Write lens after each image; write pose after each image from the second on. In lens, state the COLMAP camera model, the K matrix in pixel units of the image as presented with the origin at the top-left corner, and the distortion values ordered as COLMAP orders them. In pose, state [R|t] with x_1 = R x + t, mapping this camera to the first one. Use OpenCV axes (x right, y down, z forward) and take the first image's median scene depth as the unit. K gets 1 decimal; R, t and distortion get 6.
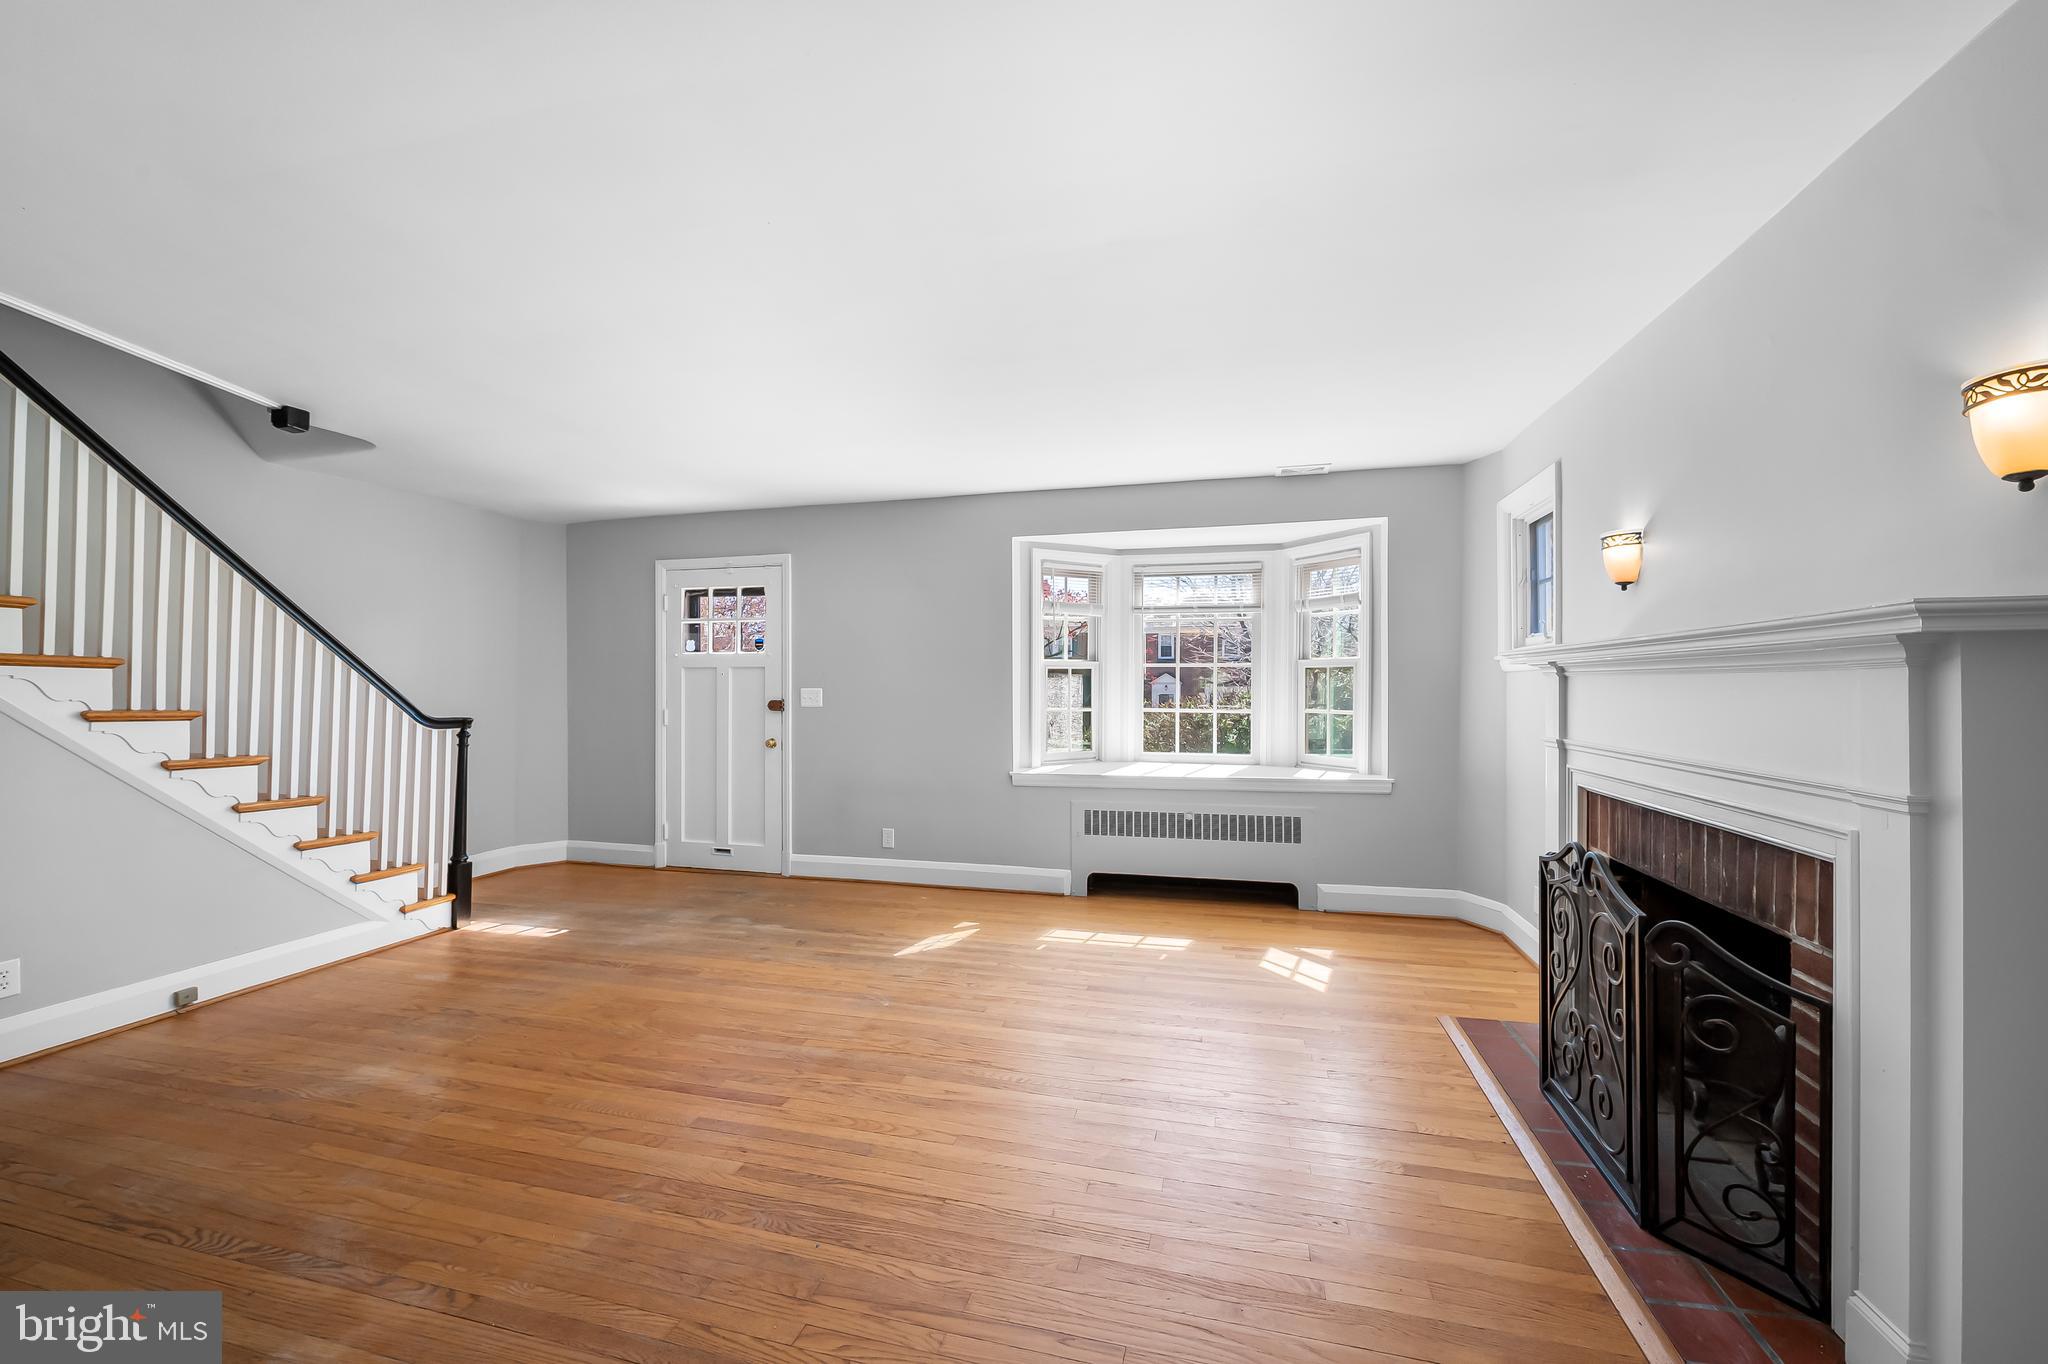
lens RADIAL K [[826.1, 0, 1018.6], [0, 826.1, 695.7], [0, 0, 1]] dist [-0.003587, -0.000567]
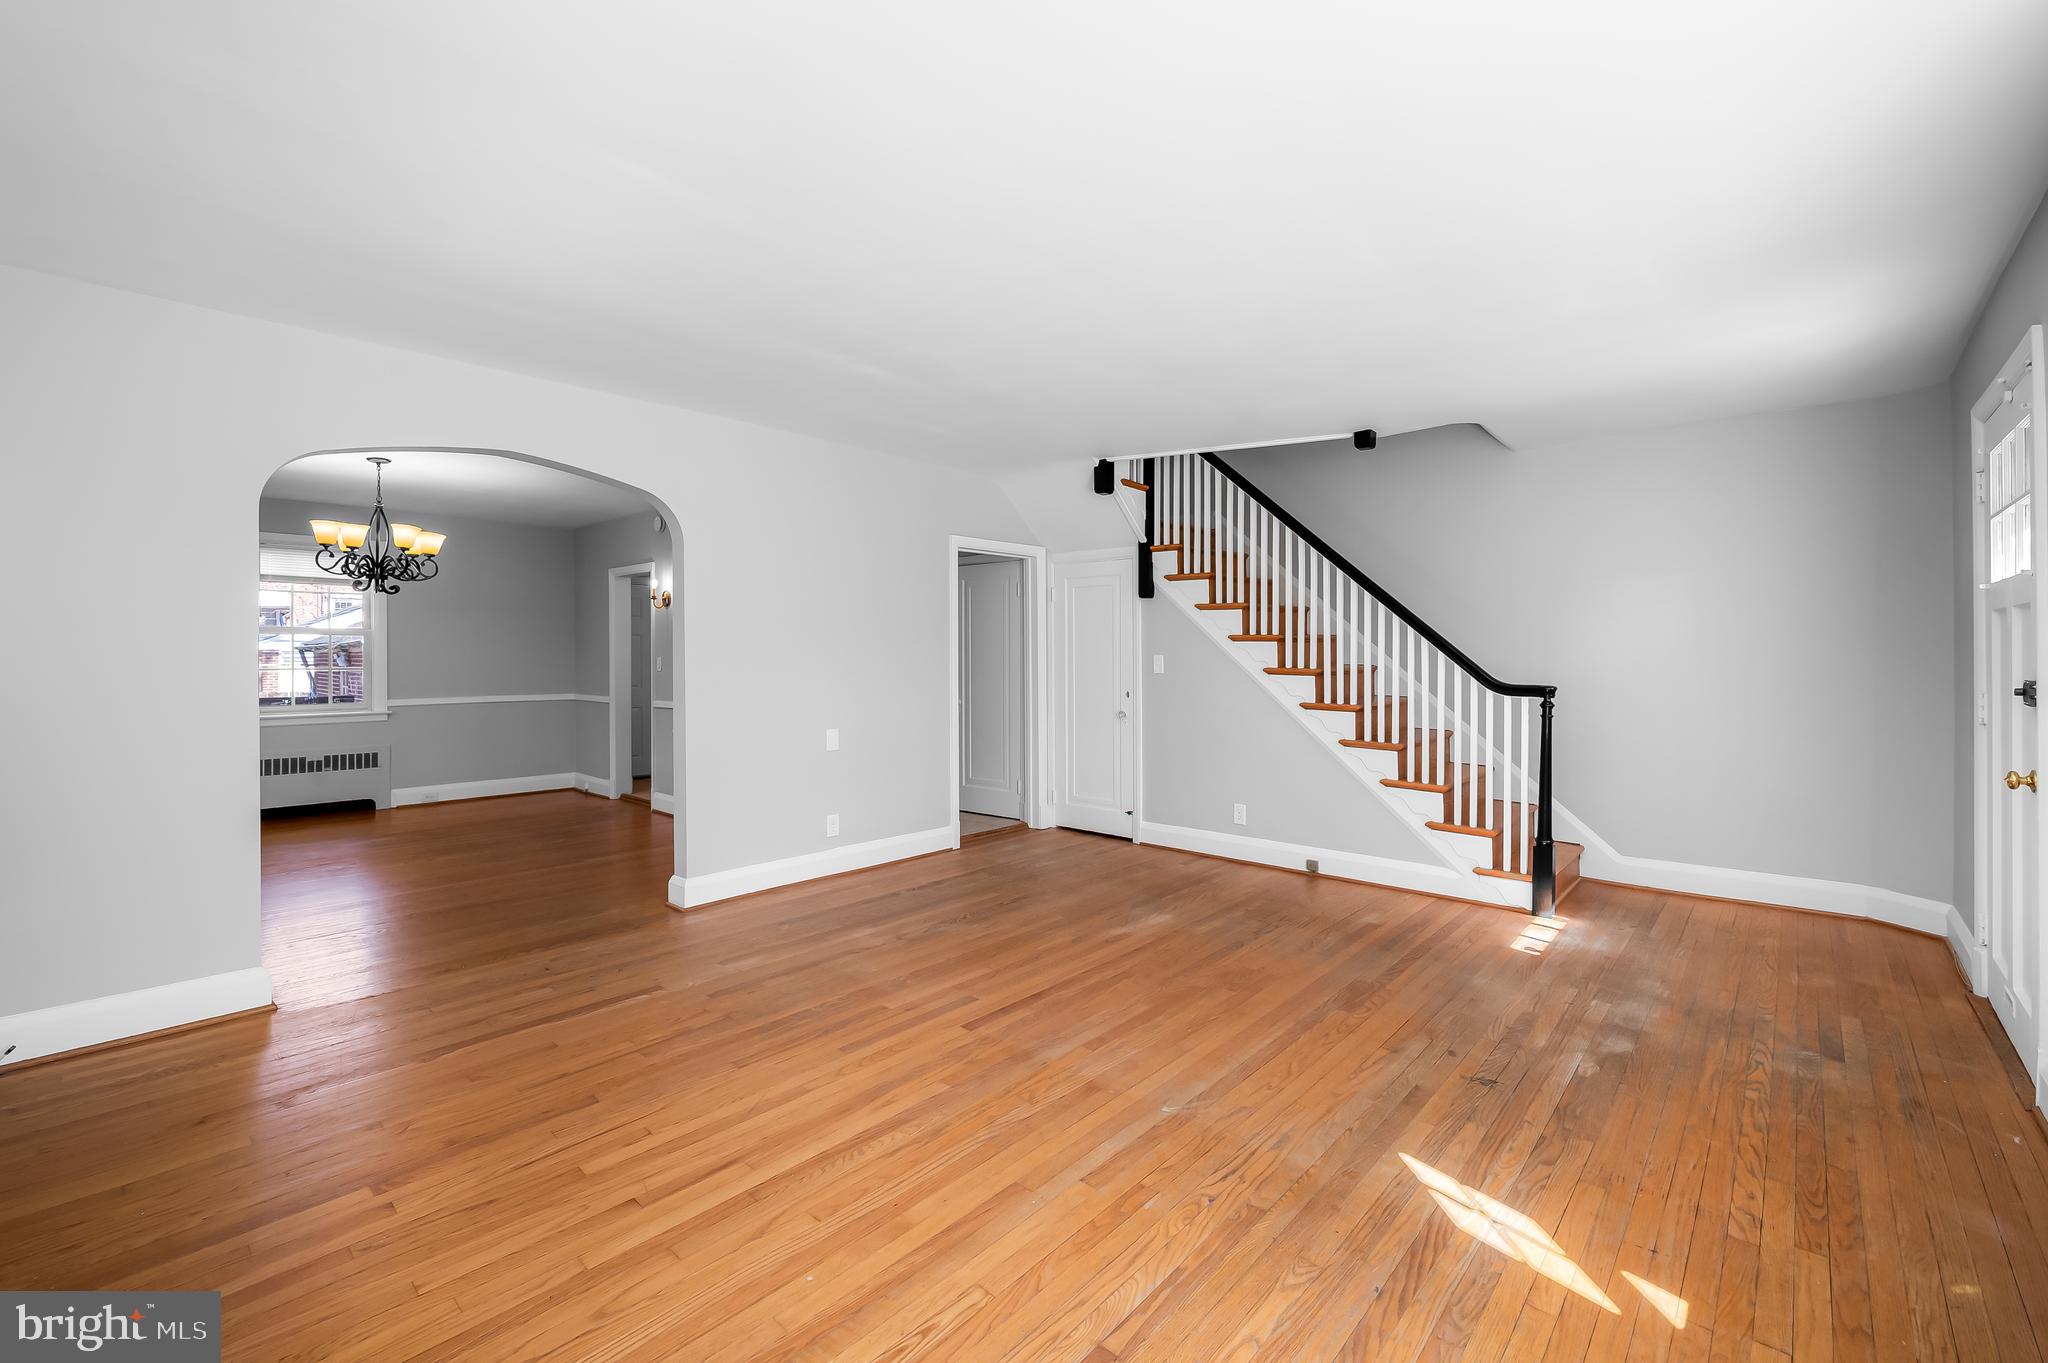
lens RADIAL K [[828.0, 0, 1051.5], [0, 828.0, 654.4], [0, 0, 1]] dist [-0.006957, -0.000039]
pose [[-0.443427, -0.000868, -0.896310, 0.397316], [-0.006073, 0.999979, 0.002035, -0.007199], [0.896290, 0.006345, -0.443423, 0.959099]]
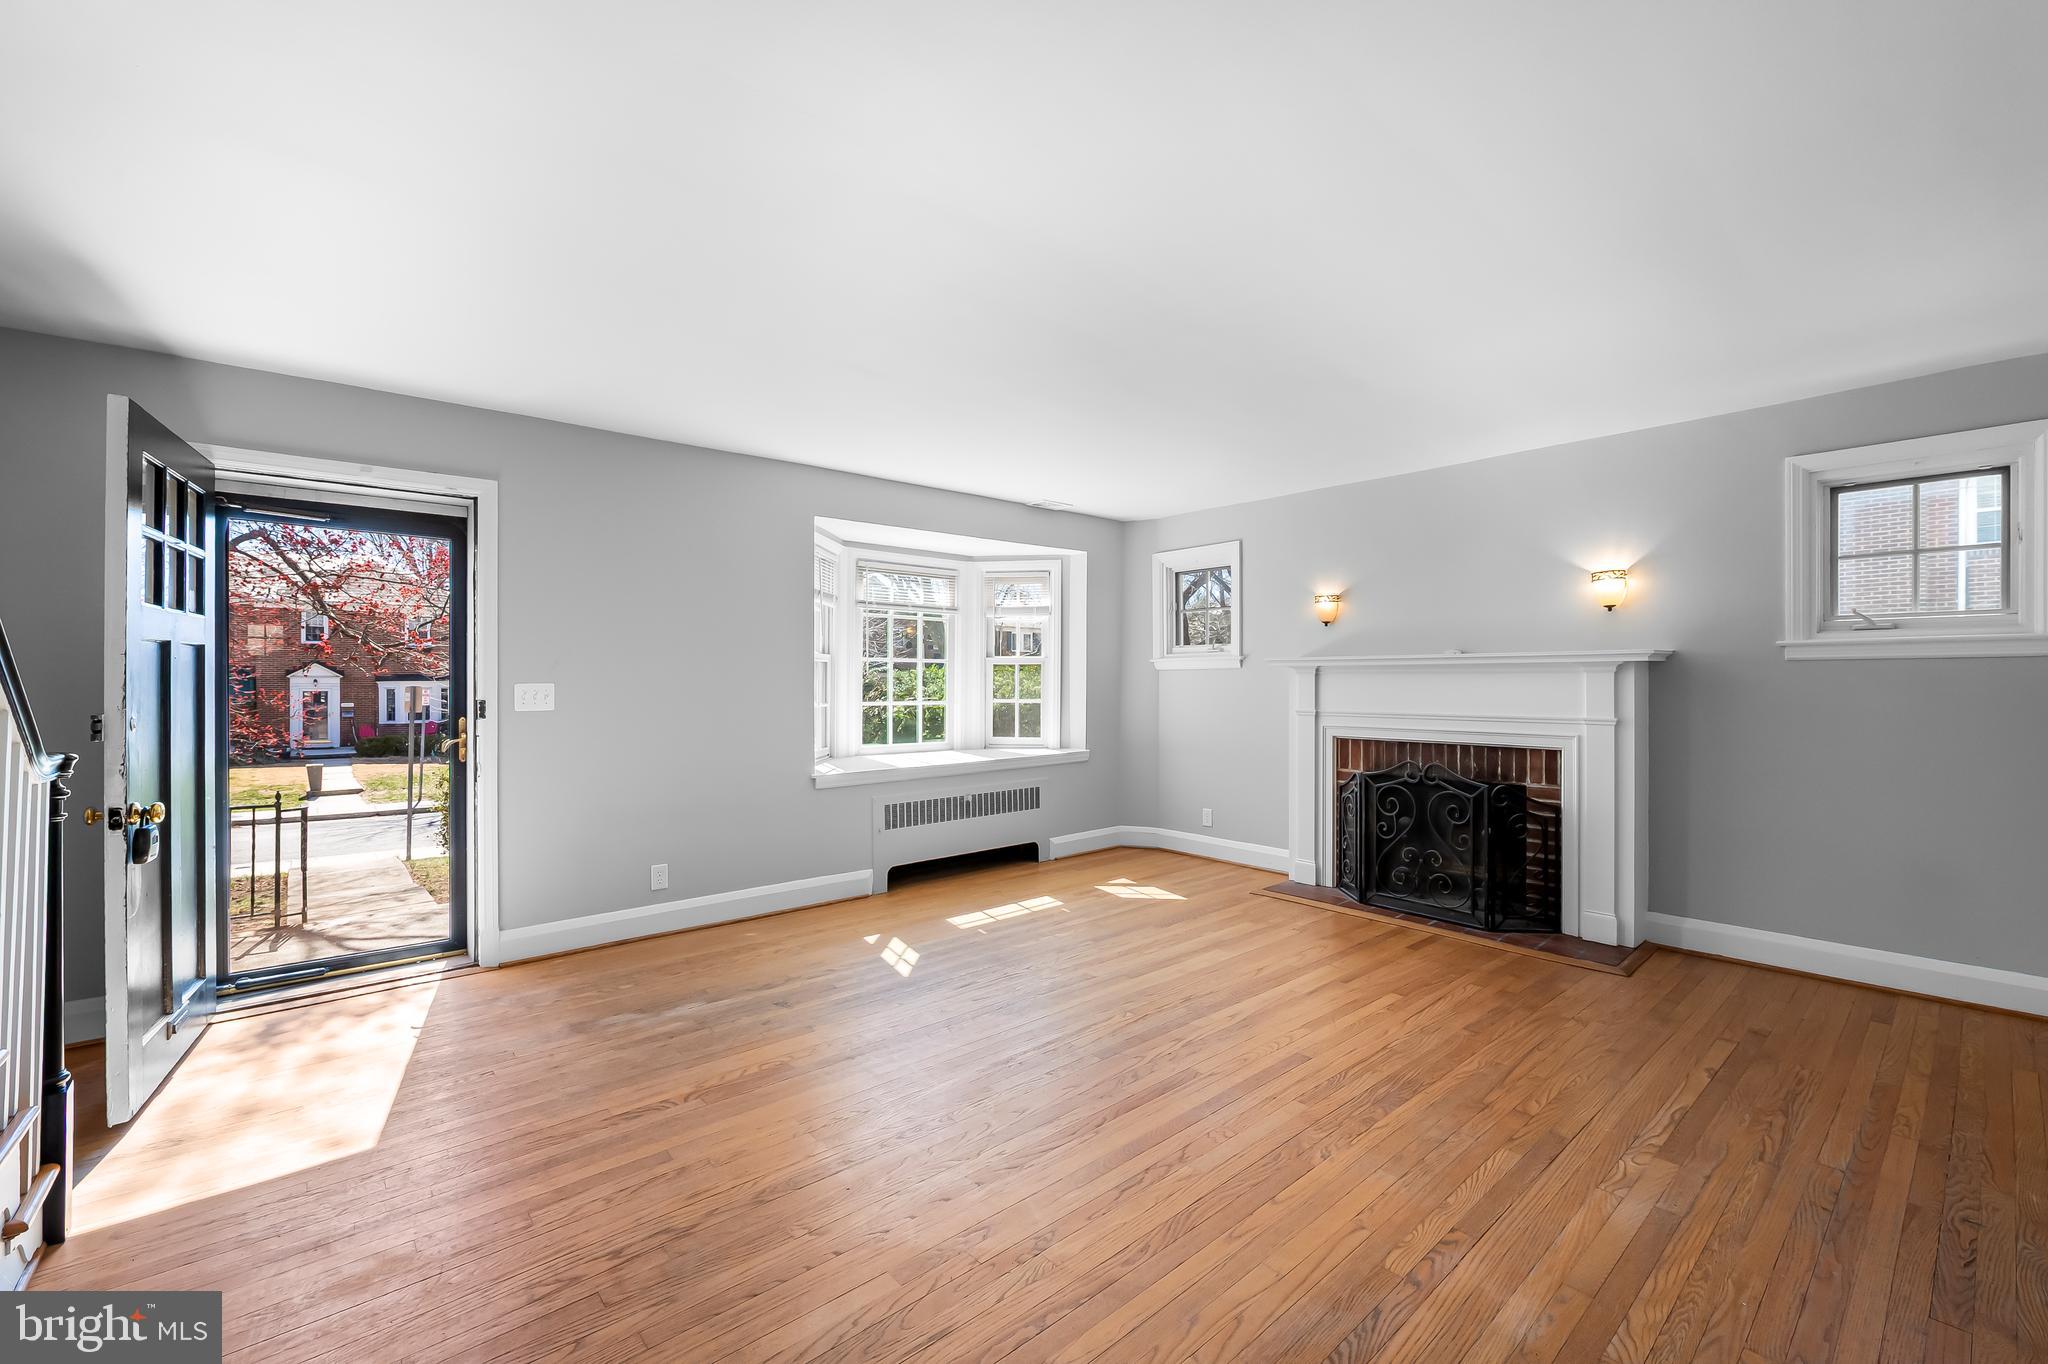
lens RADIAL K [[855.6, 0, 1024.0], [0, 855.6, 682.0], [0, 0, 1]] dist [-0.000377, -0.000141]
pose [[0.553868, -0.002398, 0.832601, -0.796568], [0.009226, 0.999952, -0.003257, -0.004588], [-0.832554, 0.009486, 0.553863, 0.343500]]
